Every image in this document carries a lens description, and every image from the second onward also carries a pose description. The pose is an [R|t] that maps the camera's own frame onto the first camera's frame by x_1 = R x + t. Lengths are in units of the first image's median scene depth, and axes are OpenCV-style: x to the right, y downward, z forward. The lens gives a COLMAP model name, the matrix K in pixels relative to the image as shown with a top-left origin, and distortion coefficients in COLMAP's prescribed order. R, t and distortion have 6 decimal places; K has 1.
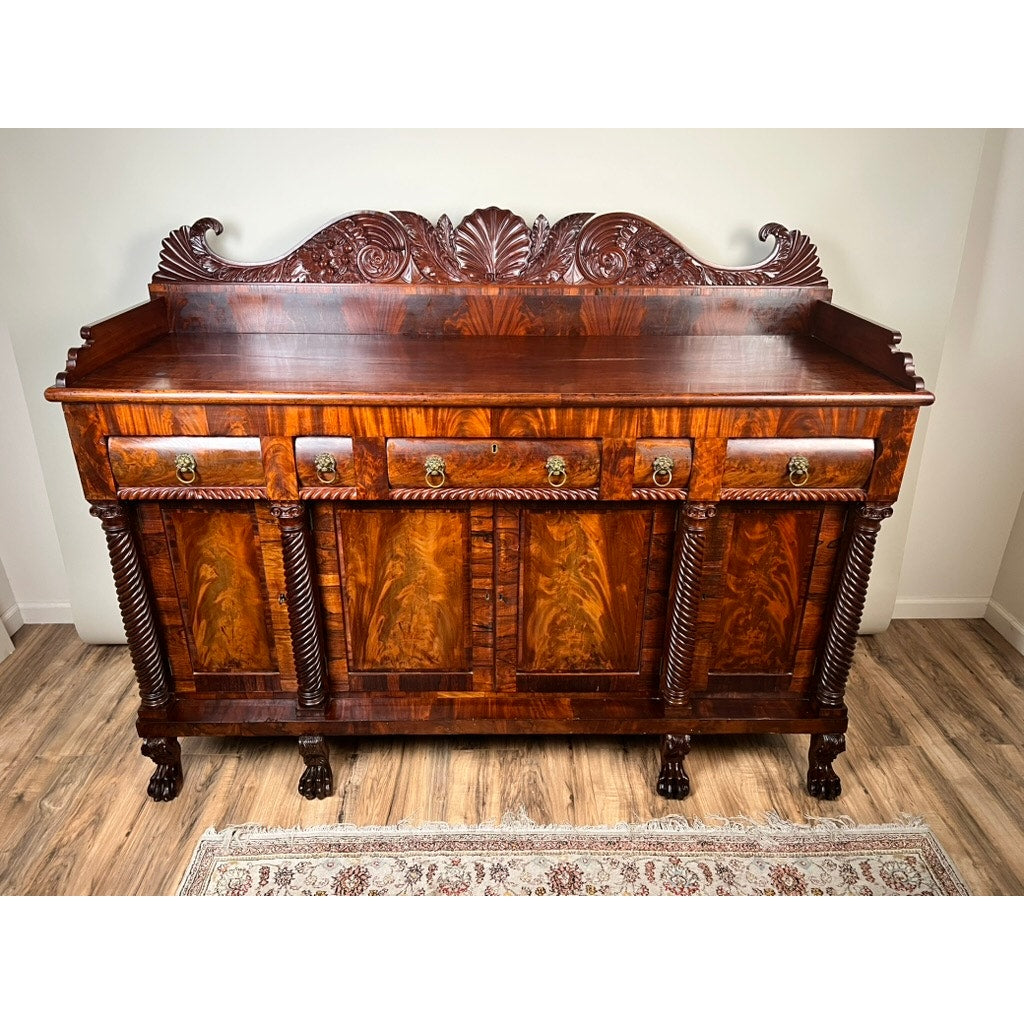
lens RADIAL K [[769.5, 0, 510.7], [0, 769.5, 513.5], [0, 0, 1]] dist [0.042891, -0.046972]
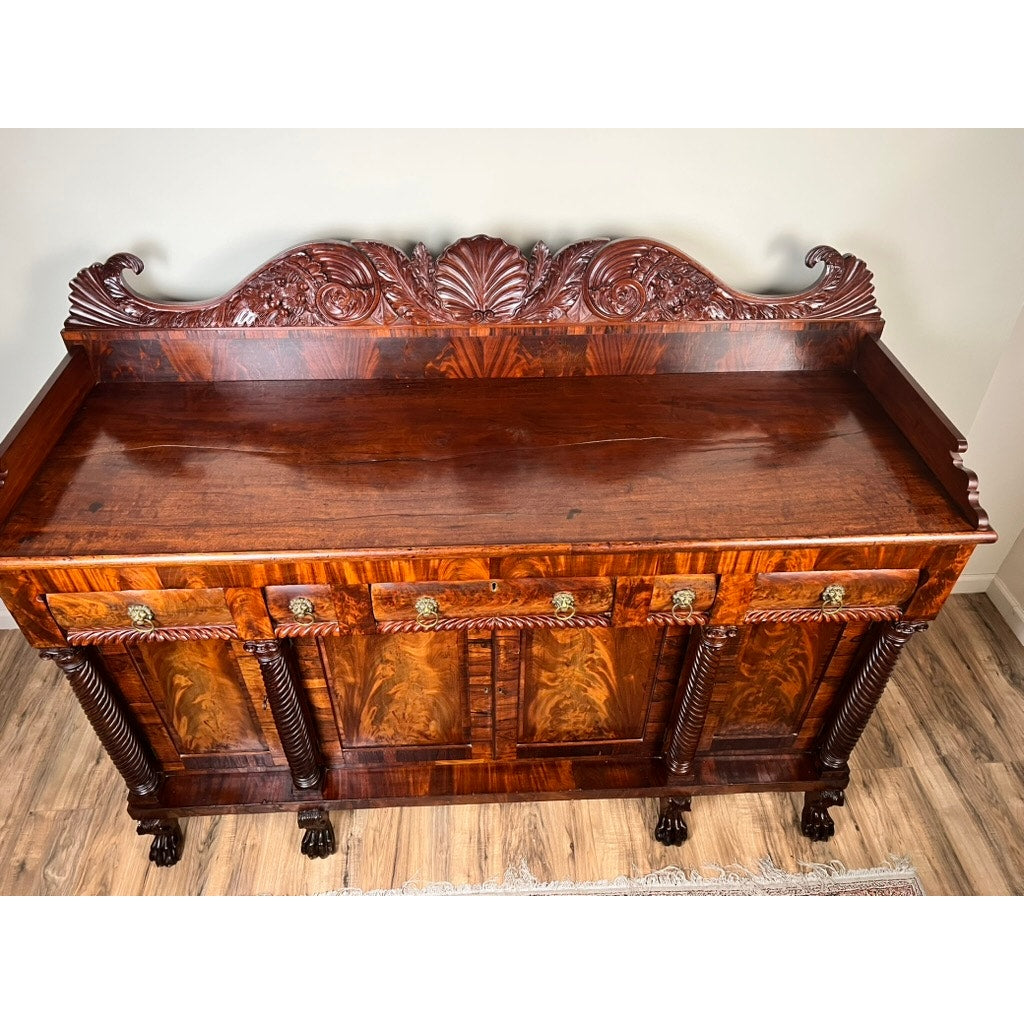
lens RADIAL K [[769.5, 0, 511.1], [0, 769.5, 513.0], [0, 0, 1]] dist [0.042891, -0.046972]
pose [[0.999411, -0.020931, 0.027178, -0.020219], [0.012390, 0.959045, 0.282983, -0.352576], [-0.031988, -0.282480, 0.958740, 0.153166]]
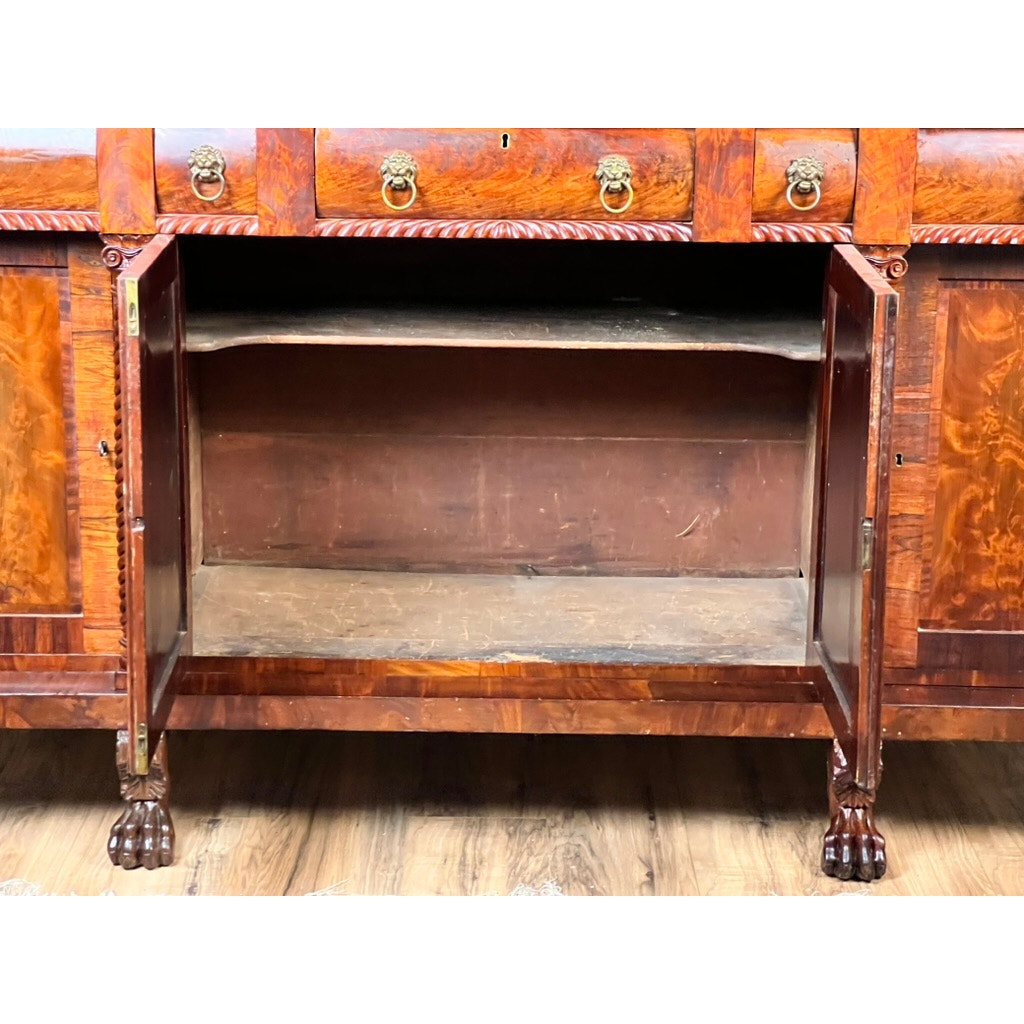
lens RADIAL K [[2292.3, 0, 512.4], [0, 2292.3, 502.0], [0, 0, 1]] dist [0.182116, 0.000000]
pose [[0.999748, 0.010277, -0.019979, 0.017541], [-0.013617, 0.984478, -0.174977, 0.402504], [0.017870, 0.175205, 0.984370, -0.529052]]
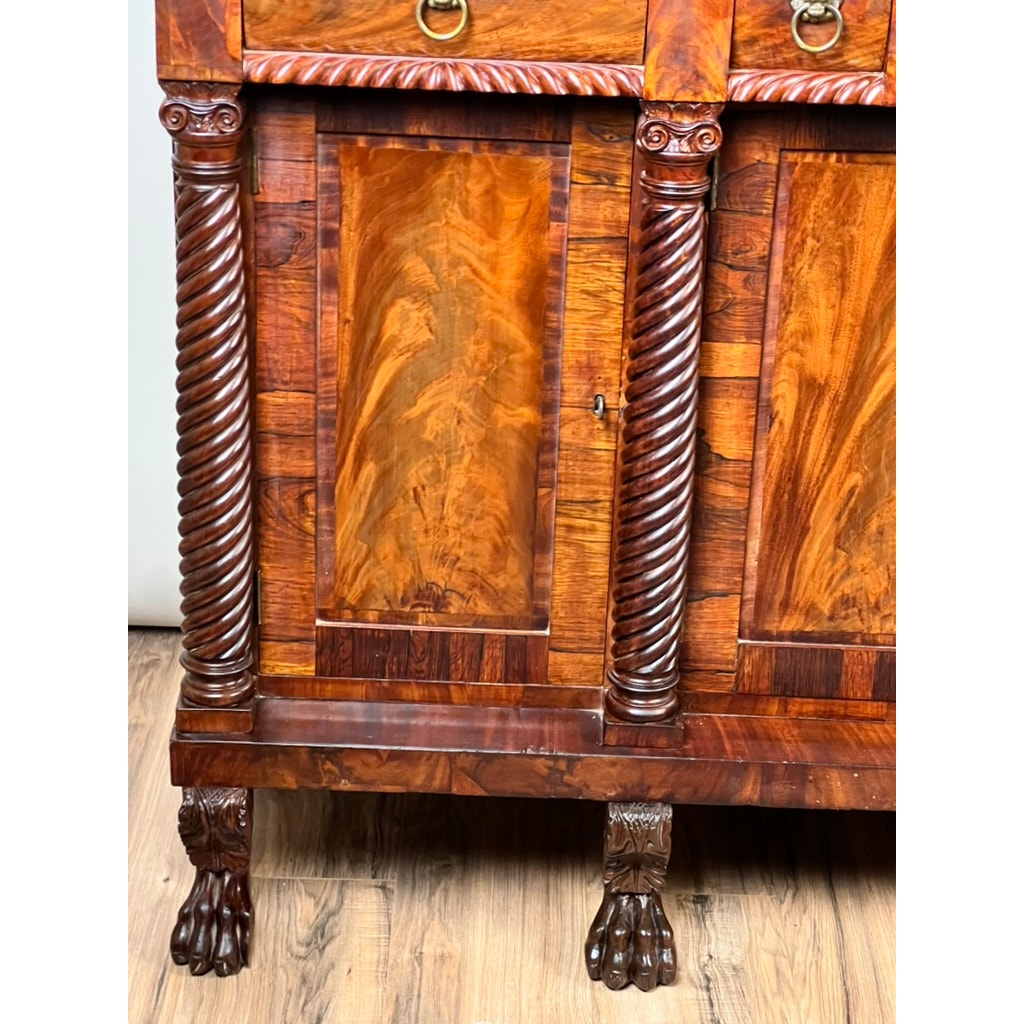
lens RADIAL K [[2256.7, 0, 518.1], [0, 2256.7, 528.8], [0, 0, 1]] dist [0.160401, 0.000000]
pose [[0.999196, 0.037637, -0.013790, -0.304458], [-0.038035, 0.998830, -0.029868, 0.192633], [0.012650, 0.030369, 0.999459, -0.066884]]
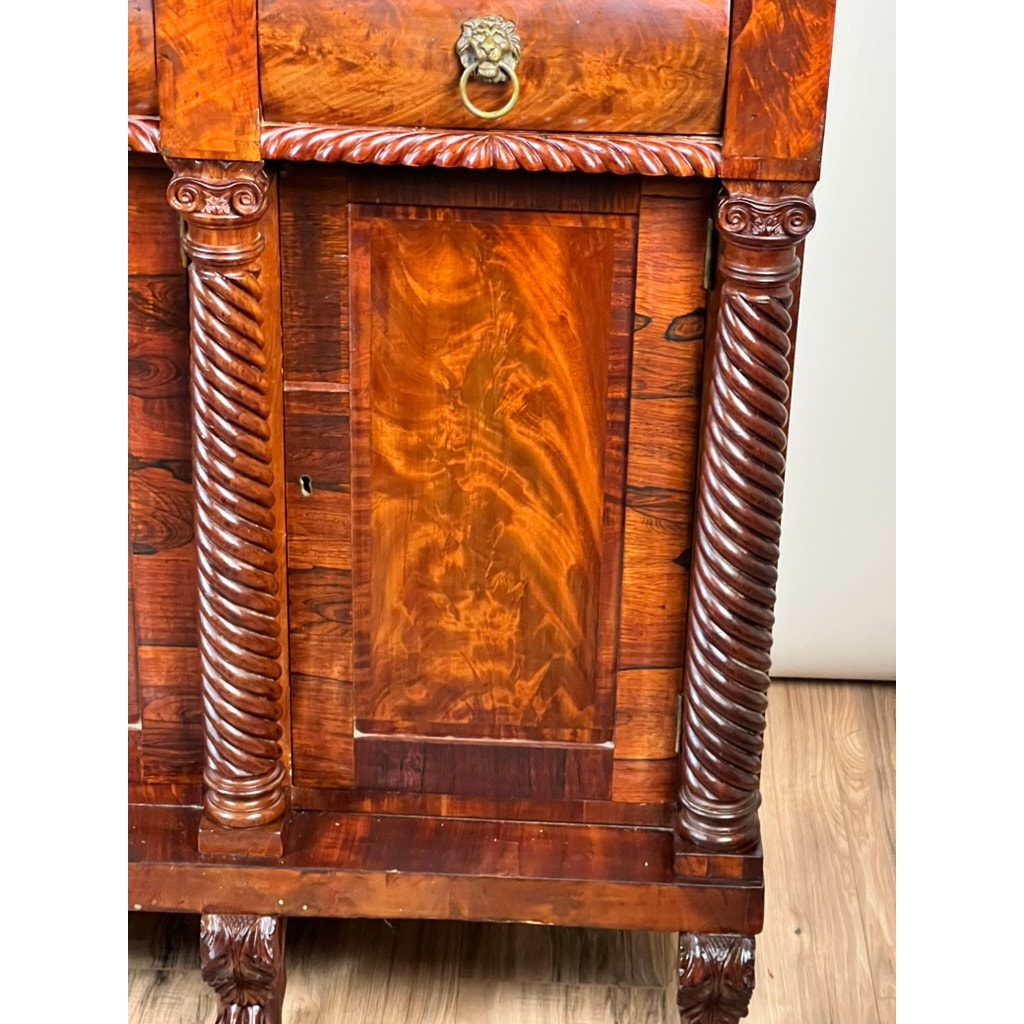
lens RADIAL K [[2256.7, 0, 519.2], [0, 2256.7, 510.9], [0, 0, 1]] dist [0.160401, 0.000000]
pose [[0.998145, 0.037569, -0.047898, 0.373619], [-0.036133, 0.998881, 0.030511, 0.083721], [0.048990, -0.028723, 0.998386, 0.059452]]
